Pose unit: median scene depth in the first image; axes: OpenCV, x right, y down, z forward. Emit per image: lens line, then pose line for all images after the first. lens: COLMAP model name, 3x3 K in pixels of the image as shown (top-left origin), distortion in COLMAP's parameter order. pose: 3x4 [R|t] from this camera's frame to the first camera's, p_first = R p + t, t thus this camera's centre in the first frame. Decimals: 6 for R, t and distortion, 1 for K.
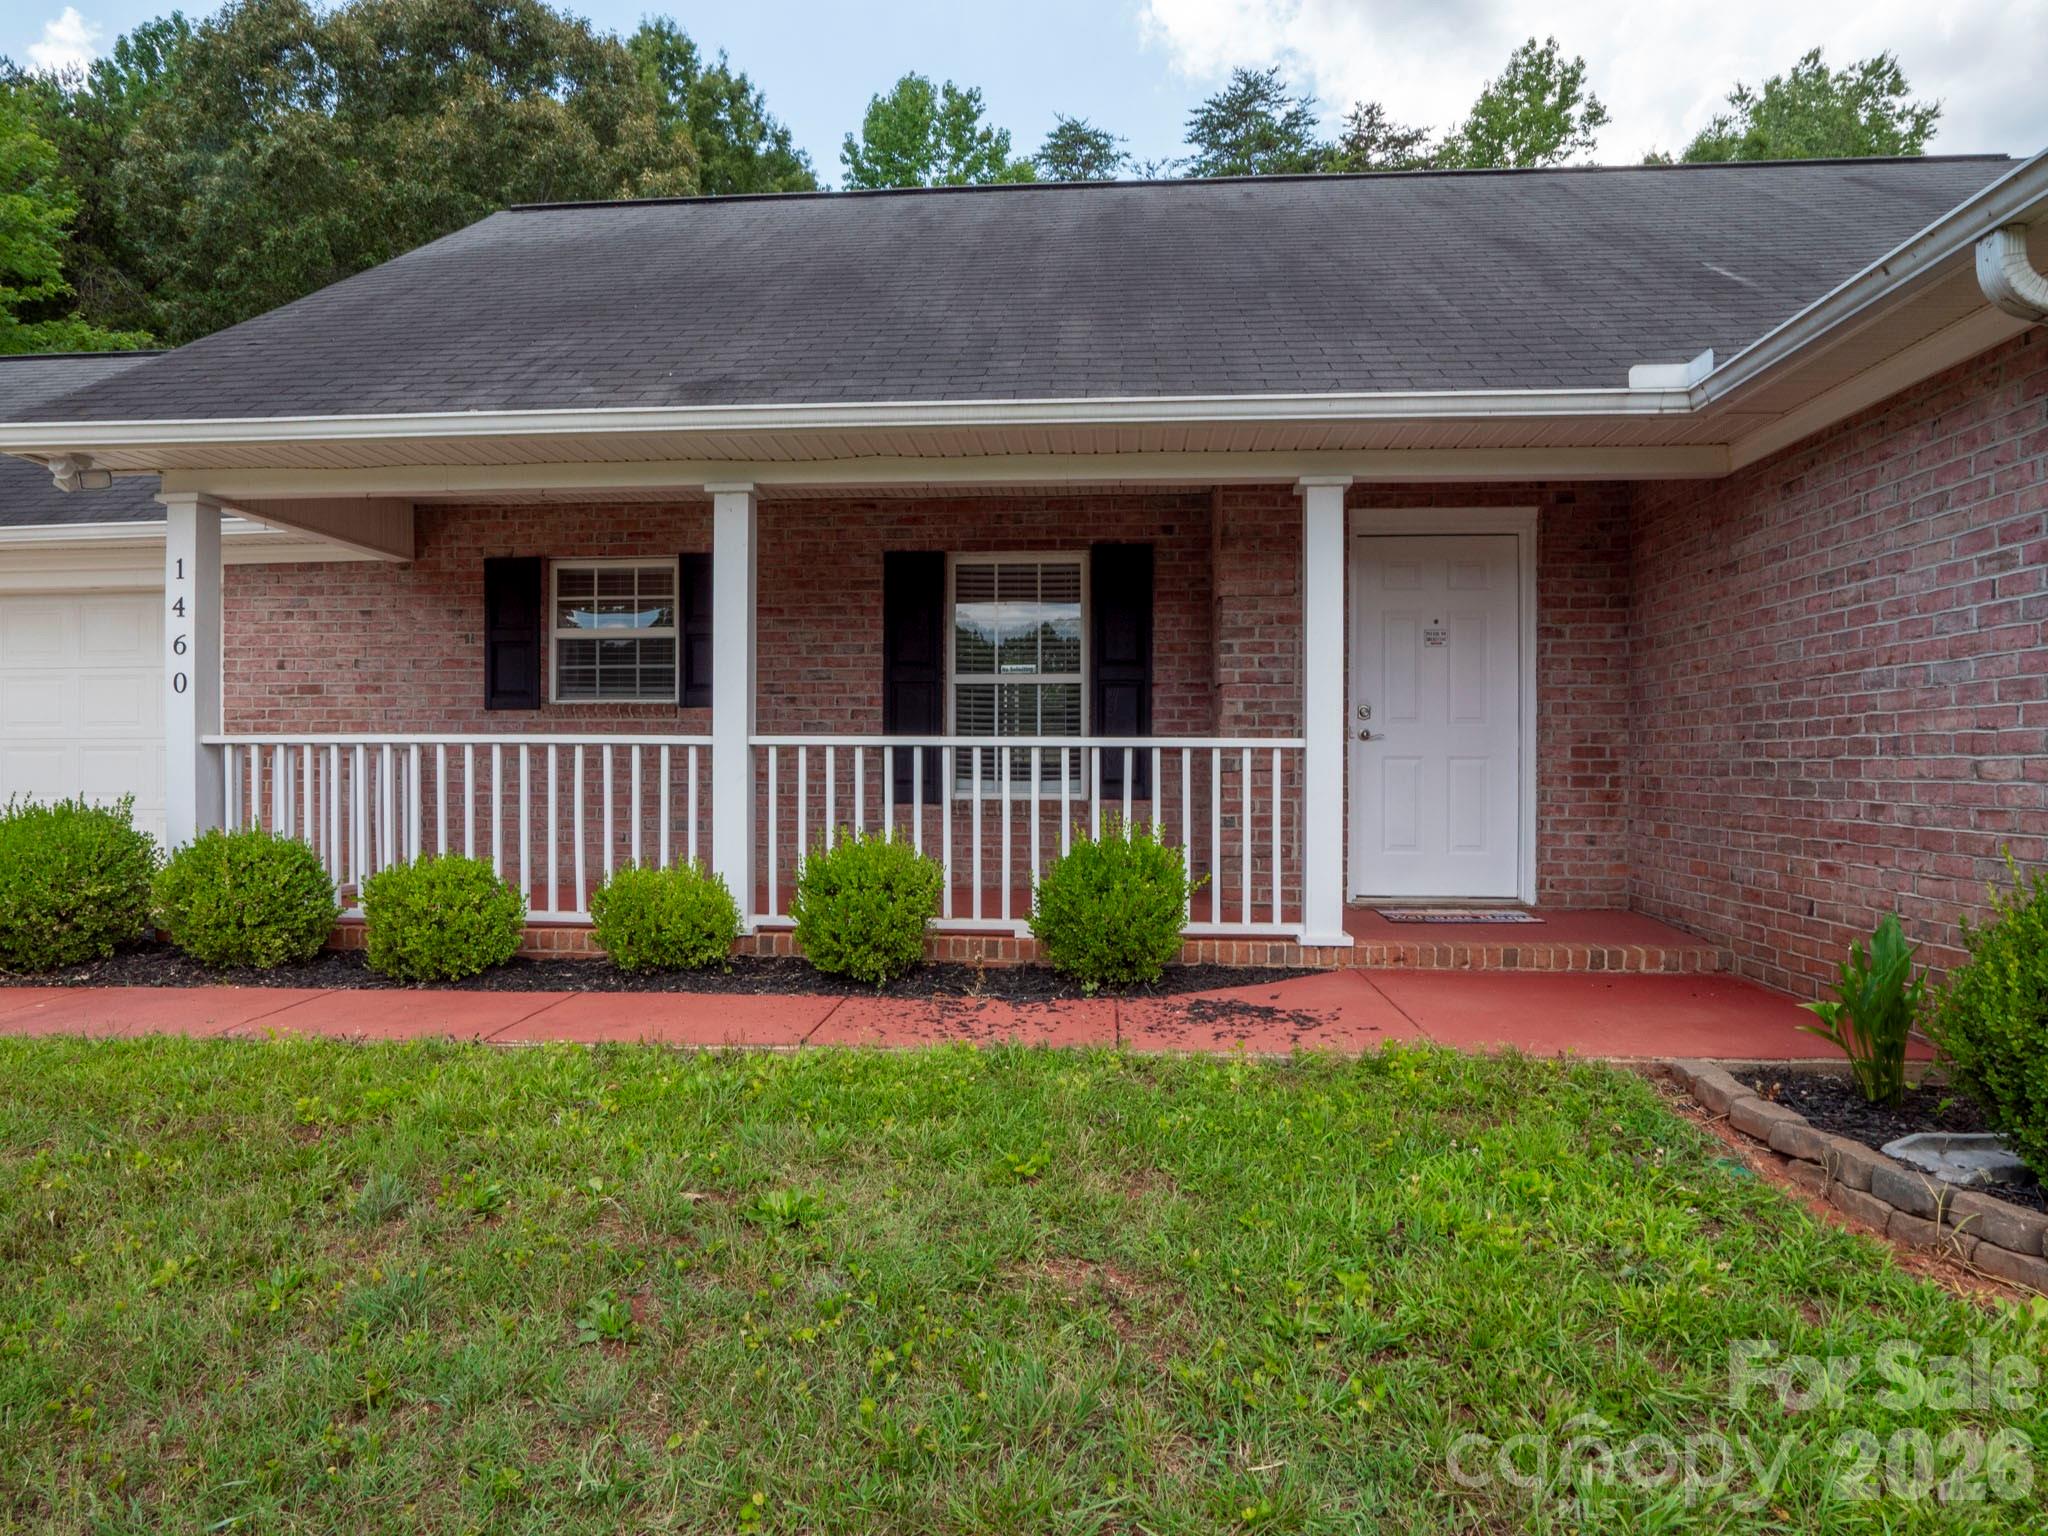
lens RADIAL K [[1277.7, 0, 1017.2], [0, 1277.7, 767.2], [0, 0, 1]] dist [-0.022592, 0.004607]
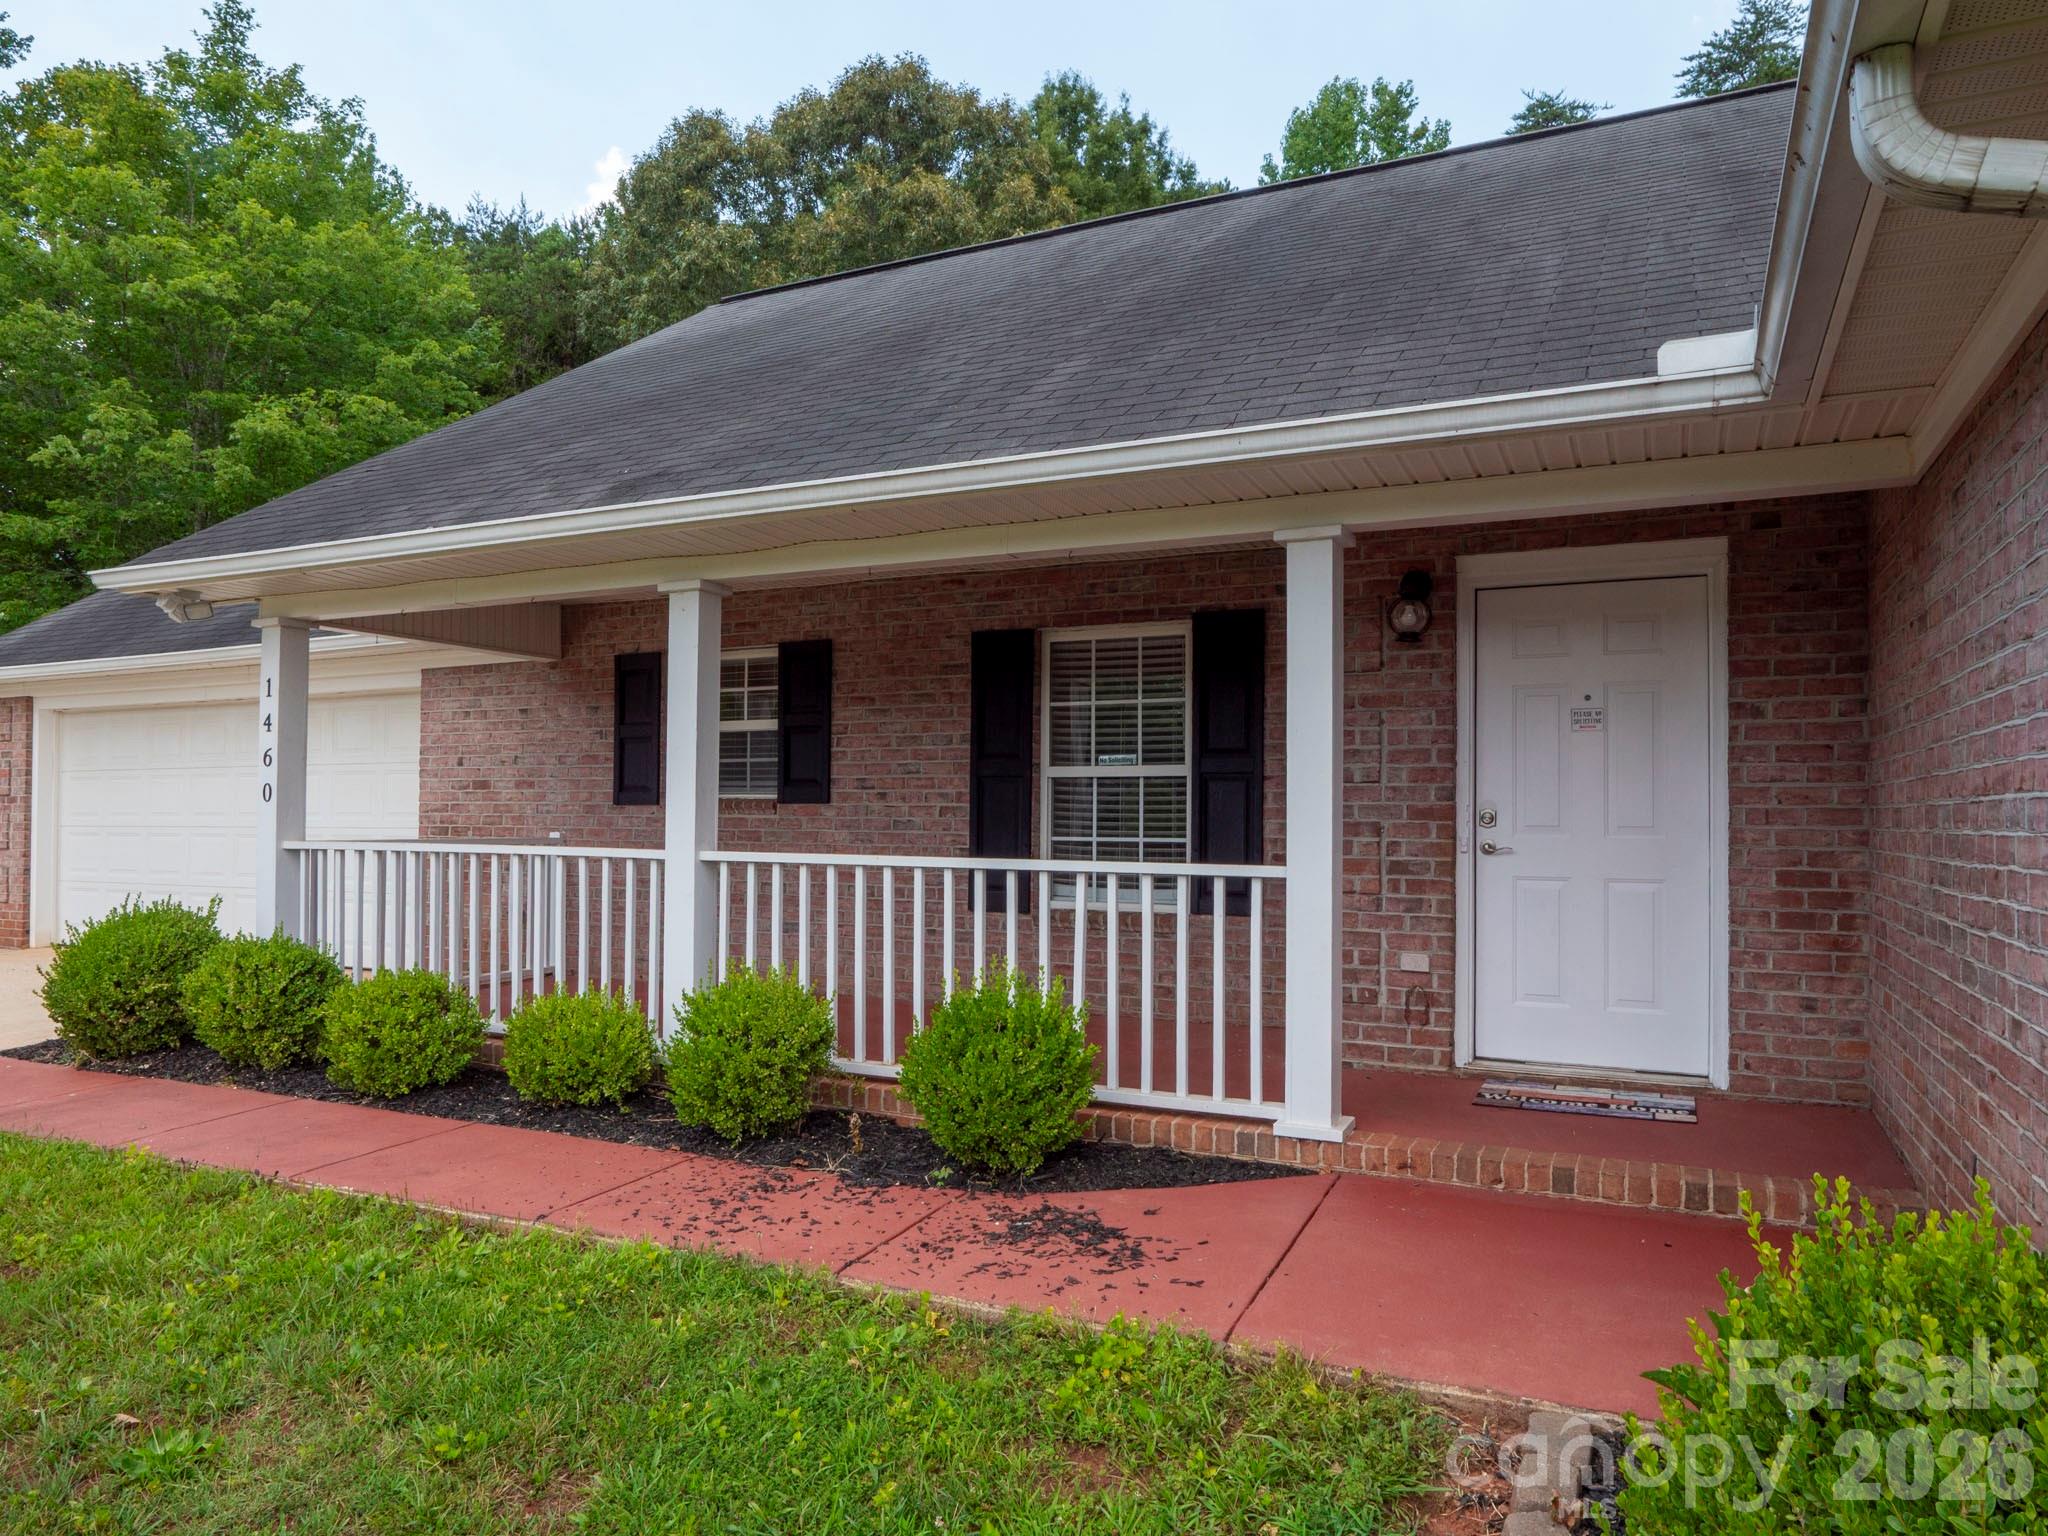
lens RADIAL K [[1334.4, 0, 1014.7], [0, 1334.4, 789.6], [0, 0, 1]] dist [-0.017483, 0.006339]
pose [[0.931587, -0.002814, -0.363509, 0.264005], [-0.005294, 0.999759, -0.021308, -0.036932], [0.363481, 0.021775, 0.931347, 0.133469]]
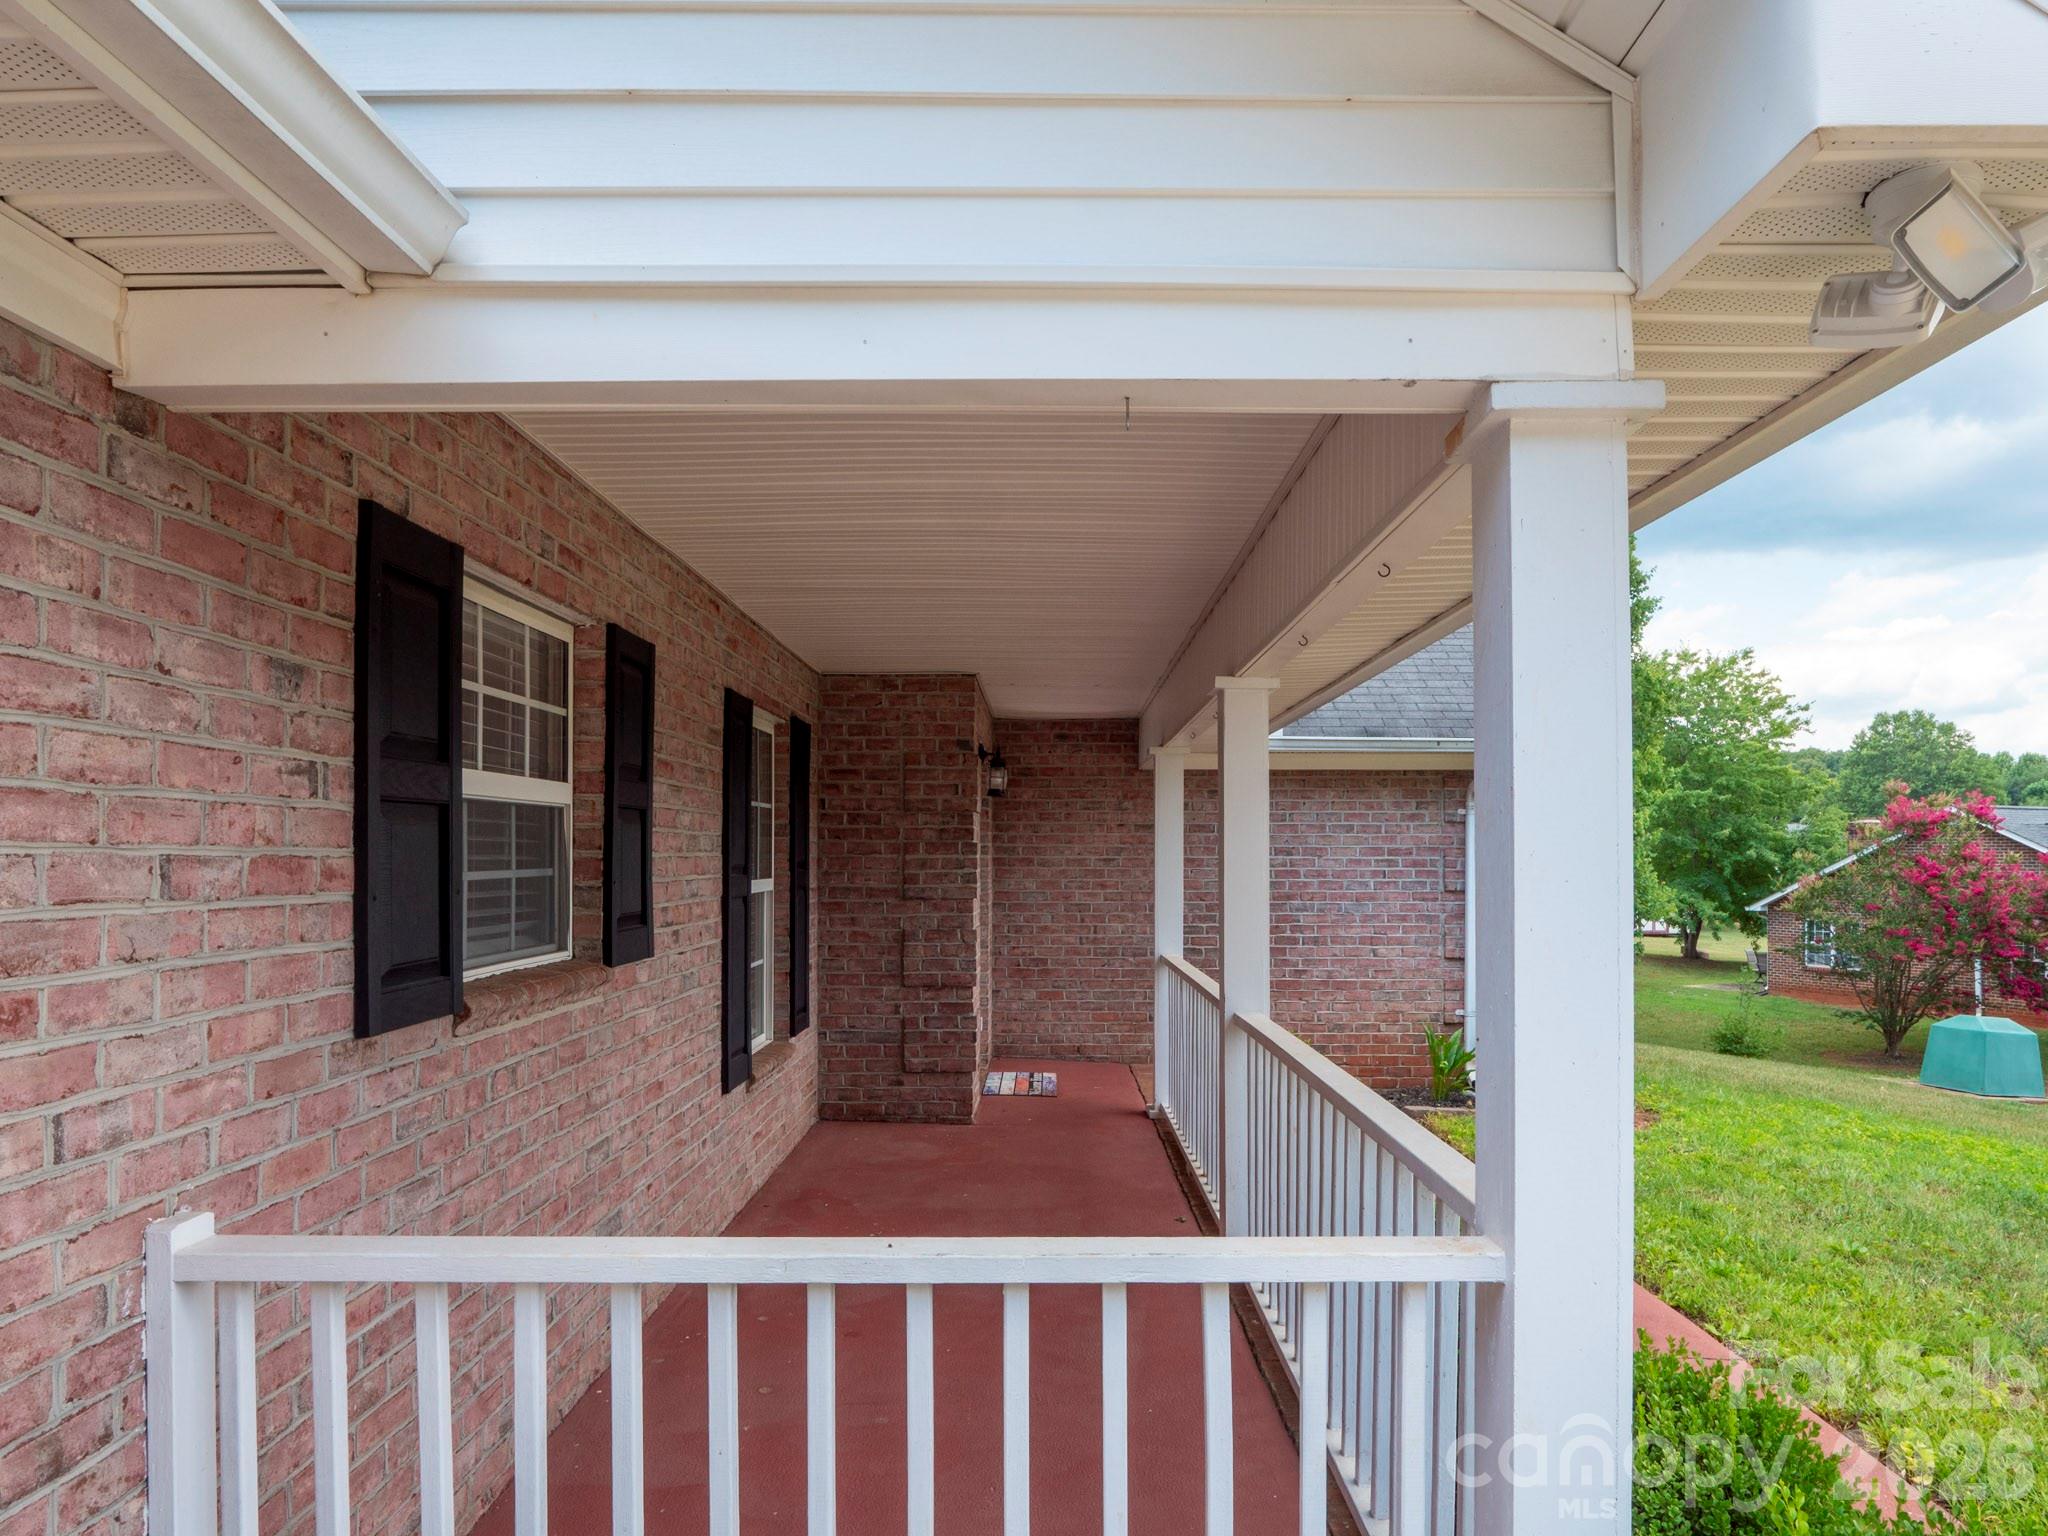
lens RADIAL K [[1230.9, 0, 1040.5], [0, 1230.9, 840.0], [0, 0, 1]] dist [-0.024863, -0.001999]
pose [[-0.069710, 0.010228, 0.997515, -0.702634], [-0.003483, 0.999939, -0.010496, -0.087536], [-0.997561, -0.004206, -0.069671, 0.878884]]
